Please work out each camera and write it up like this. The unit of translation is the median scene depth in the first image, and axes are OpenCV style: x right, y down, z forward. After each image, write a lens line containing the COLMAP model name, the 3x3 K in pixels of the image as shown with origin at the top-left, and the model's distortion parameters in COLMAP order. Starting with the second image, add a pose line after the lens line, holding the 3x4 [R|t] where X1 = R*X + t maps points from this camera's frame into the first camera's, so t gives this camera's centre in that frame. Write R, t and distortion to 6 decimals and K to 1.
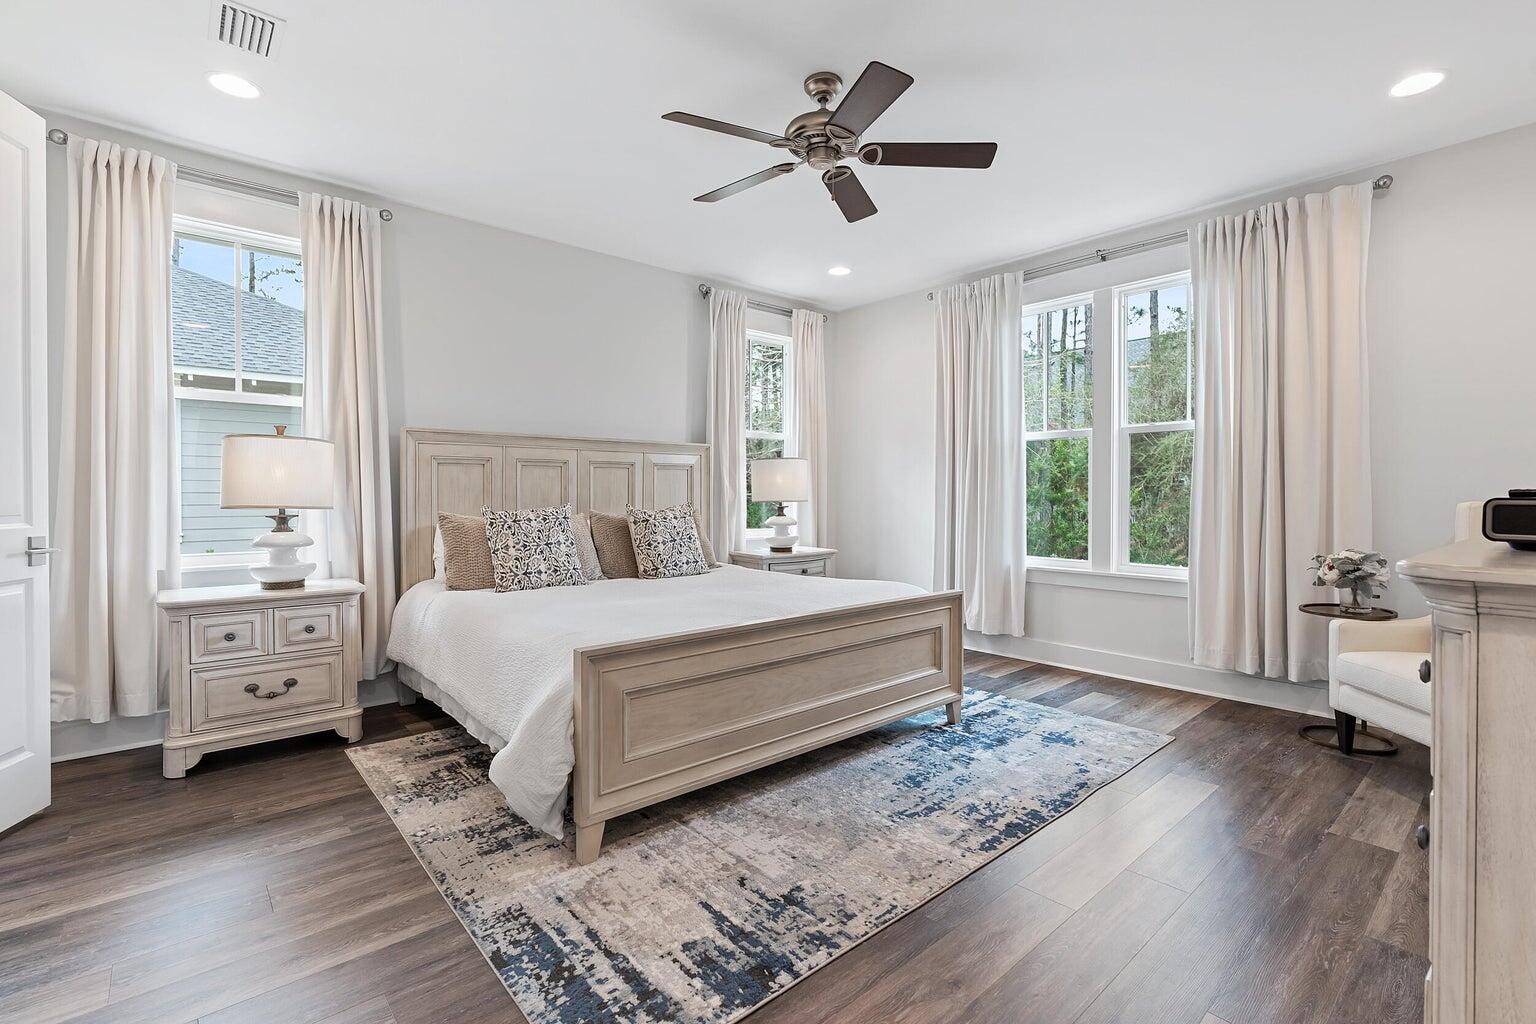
lens RADIAL K [[685.8, 0, 765.2], [0, 685.8, 506.0], [0, 0, 1]] dist [-0.002801, 0.000855]
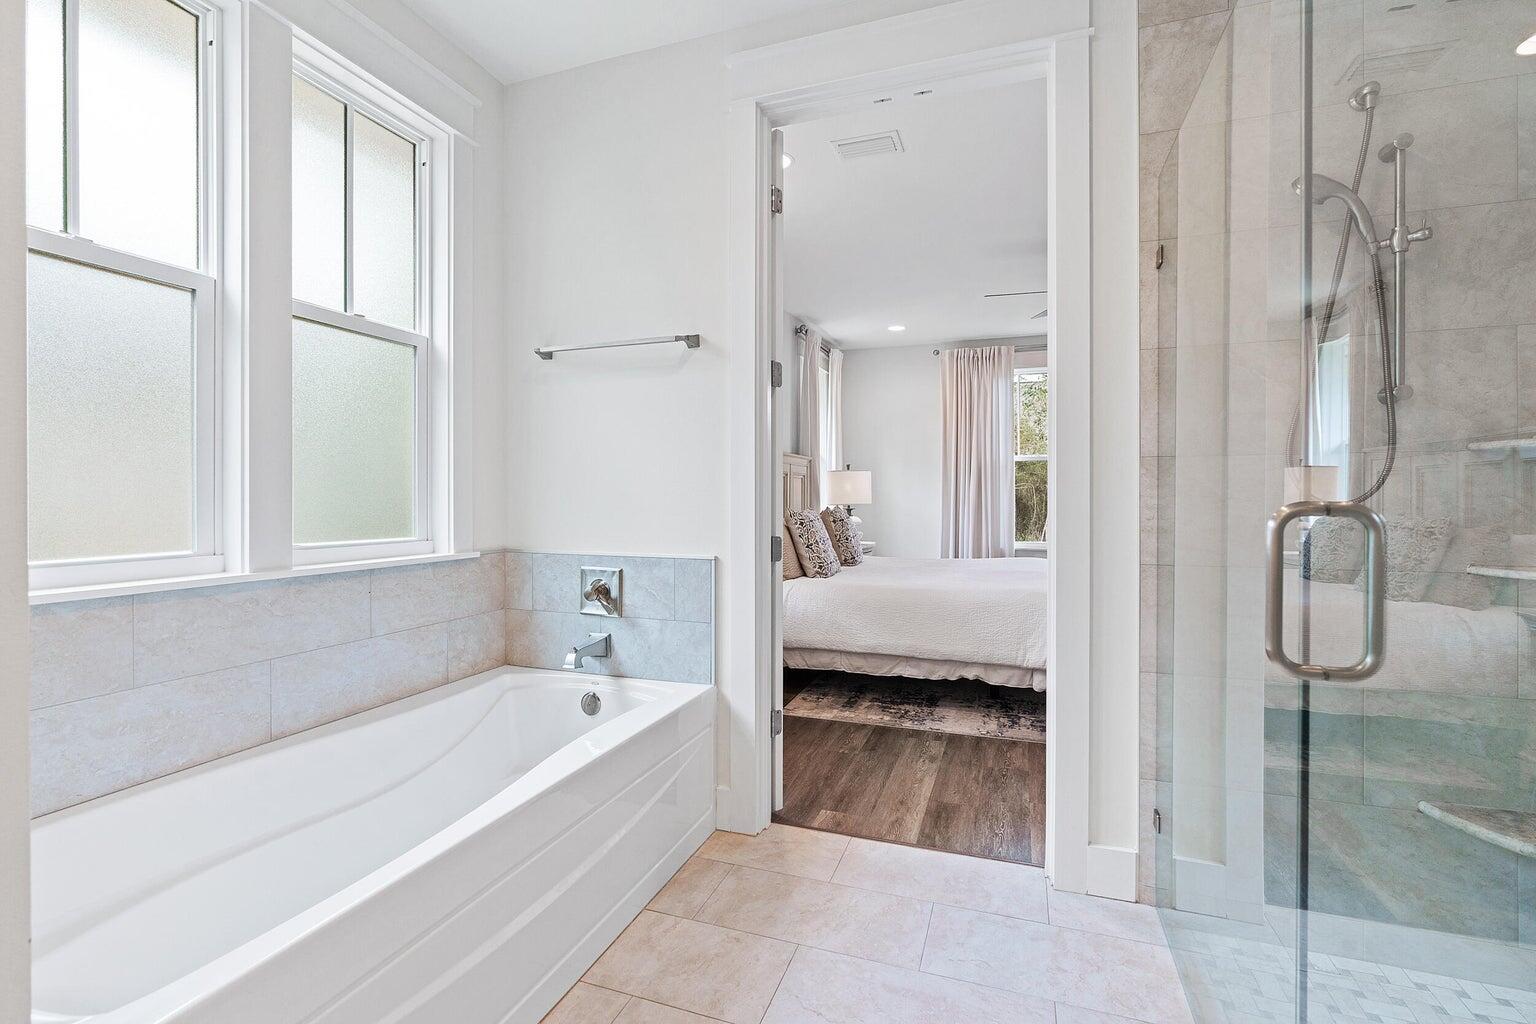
lens RADIAL K [[685.8, 0, 765.2], [0, 685.8, 506.0], [0, 0, 1]] dist [-0.002801, 0.000855]
pose [[0.876335, -0.006736, 0.481656, -1.409785], [0.010756, 0.999927, -0.005586, 0.002769], [-0.481583, 0.010076, 0.876343, -0.043833]]
